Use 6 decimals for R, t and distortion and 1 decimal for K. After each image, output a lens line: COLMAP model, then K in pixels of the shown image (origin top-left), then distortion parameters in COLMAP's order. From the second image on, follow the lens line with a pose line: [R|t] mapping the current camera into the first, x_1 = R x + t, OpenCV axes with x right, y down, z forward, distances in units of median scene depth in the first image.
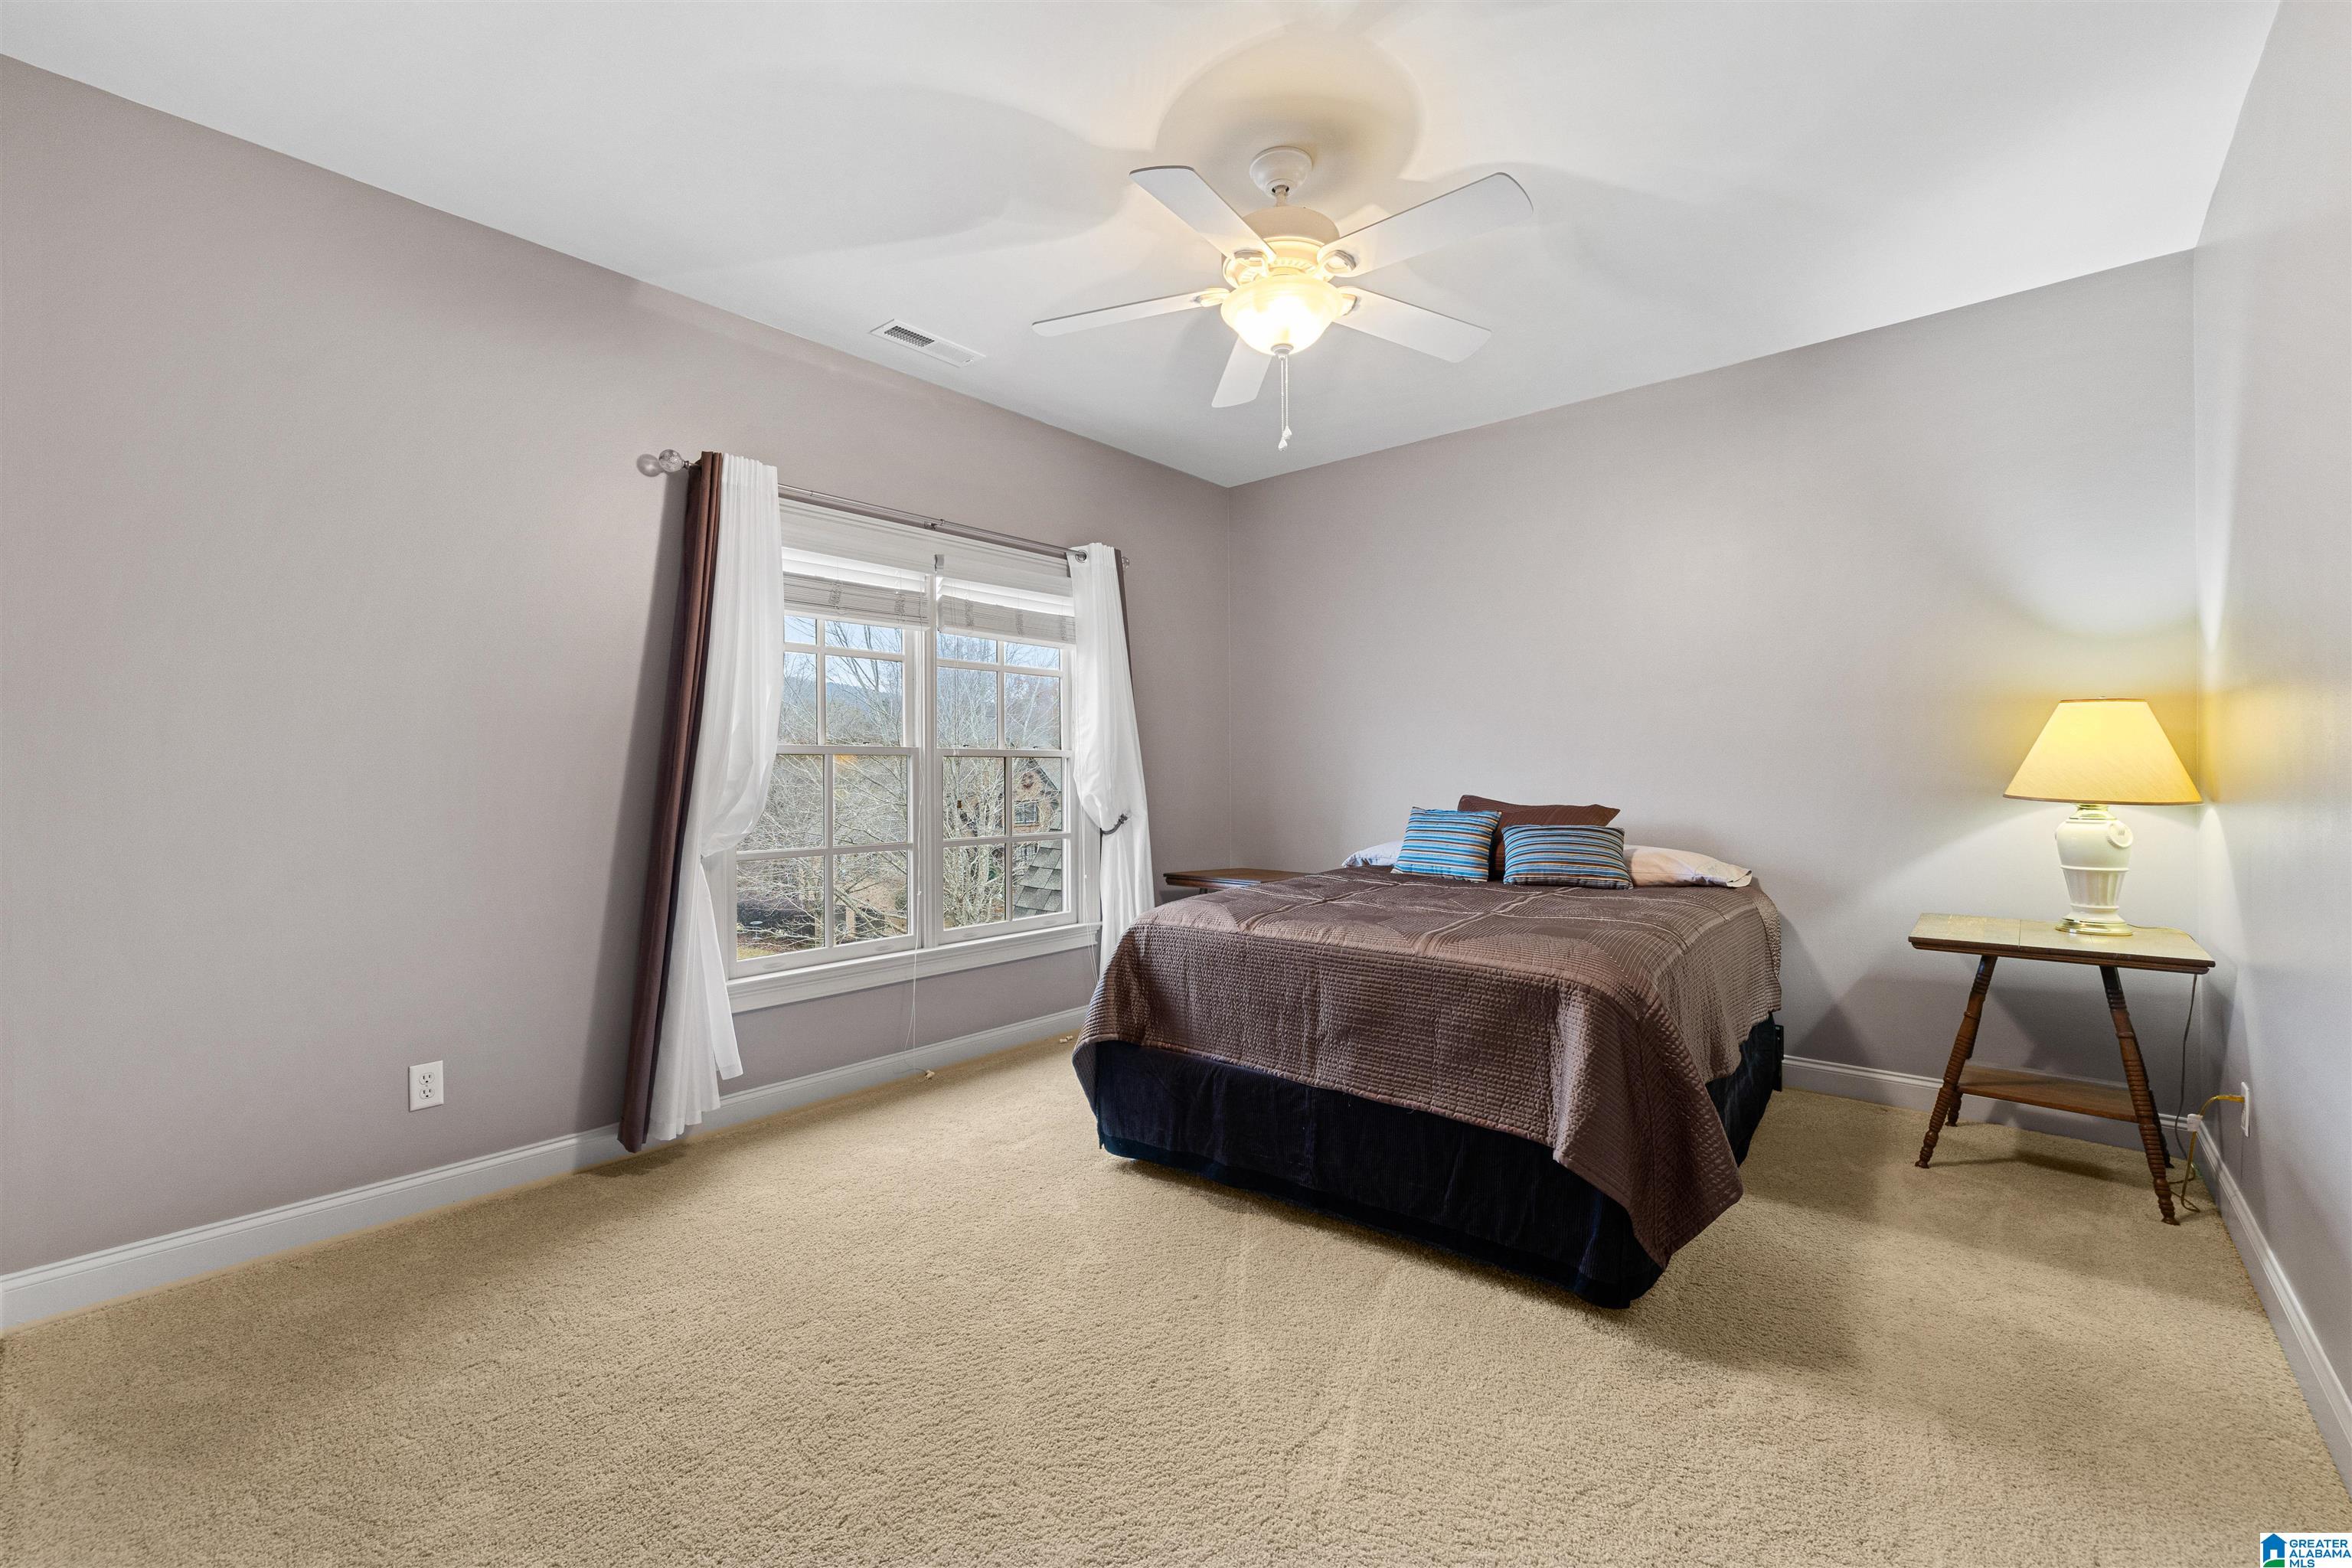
lens RADIAL K [[984.5, 0, 1176.0], [0, 984.5, 784.0], [0, 0, 1]] dist [-0.000136, -0.000082]
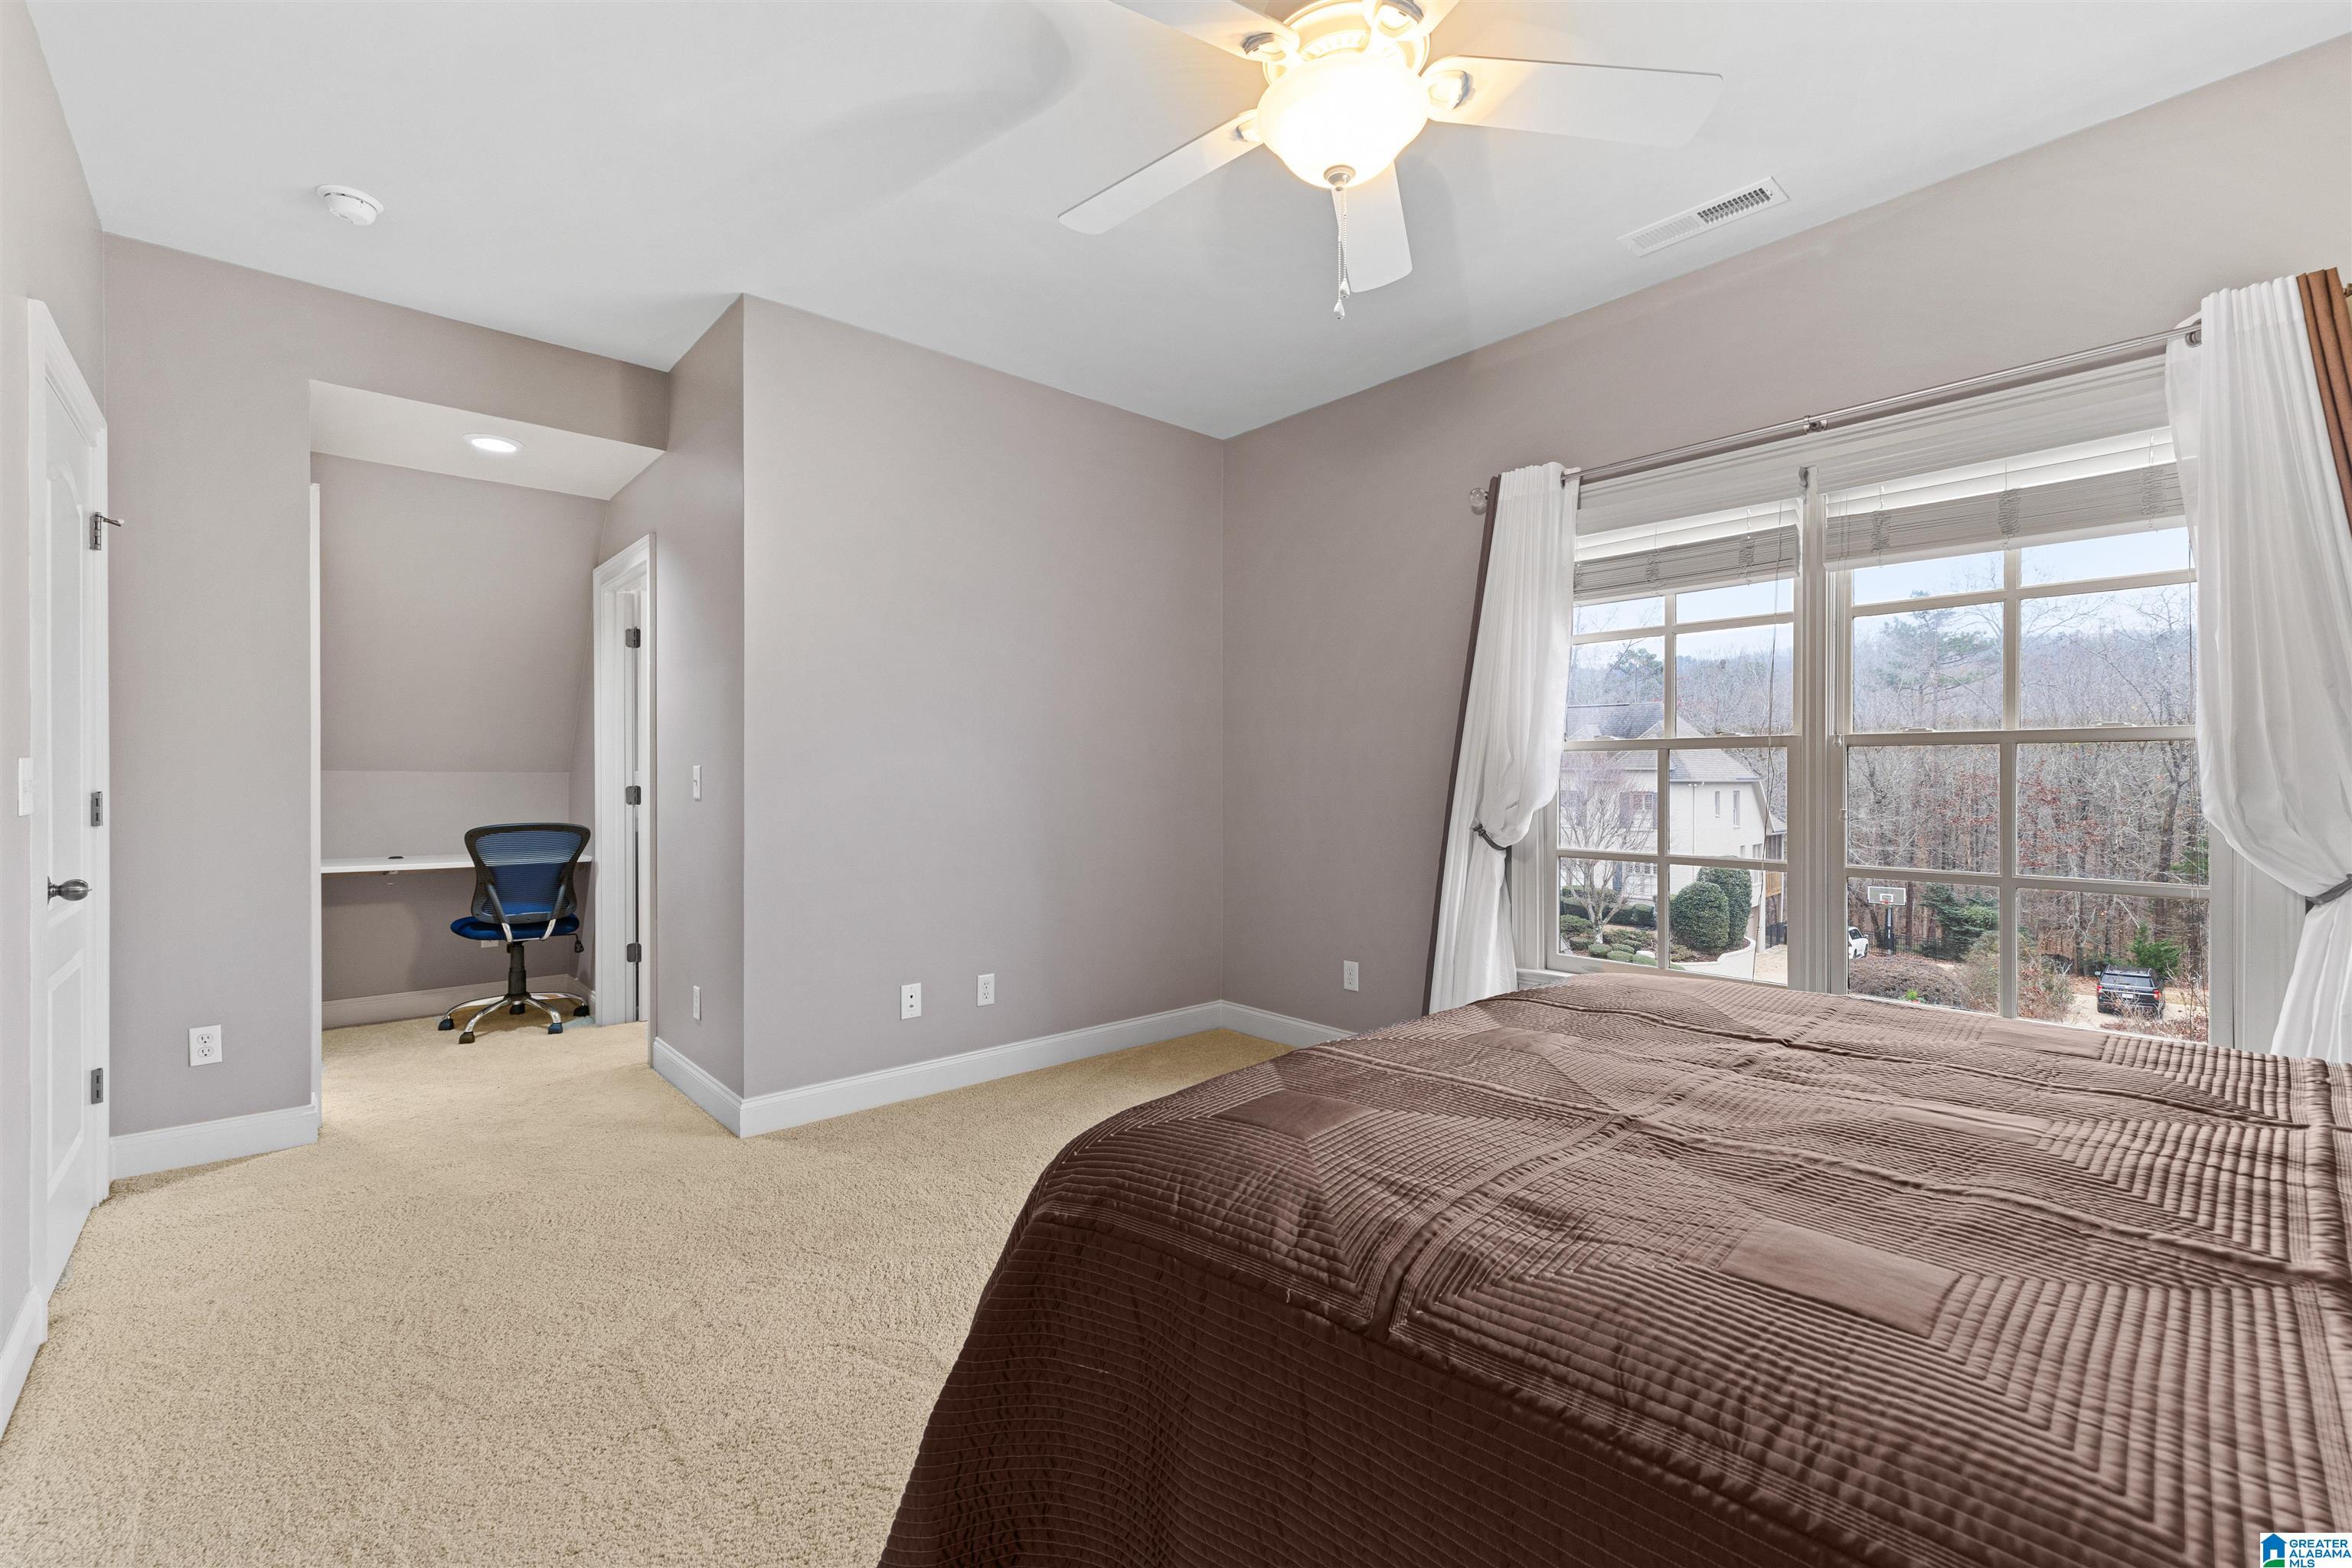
lens RADIAL K [[984.5, 0, 1176.0], [0, 984.5, 784.0], [0, 0, 1]] dist [-0.000136, -0.000082]
pose [[-0.114244, 0.014628, -0.993345, 0.547922], [-0.008053, 0.999845, 0.015650, -0.008333], [0.993420, 0.009787, -0.114108, 0.645848]]
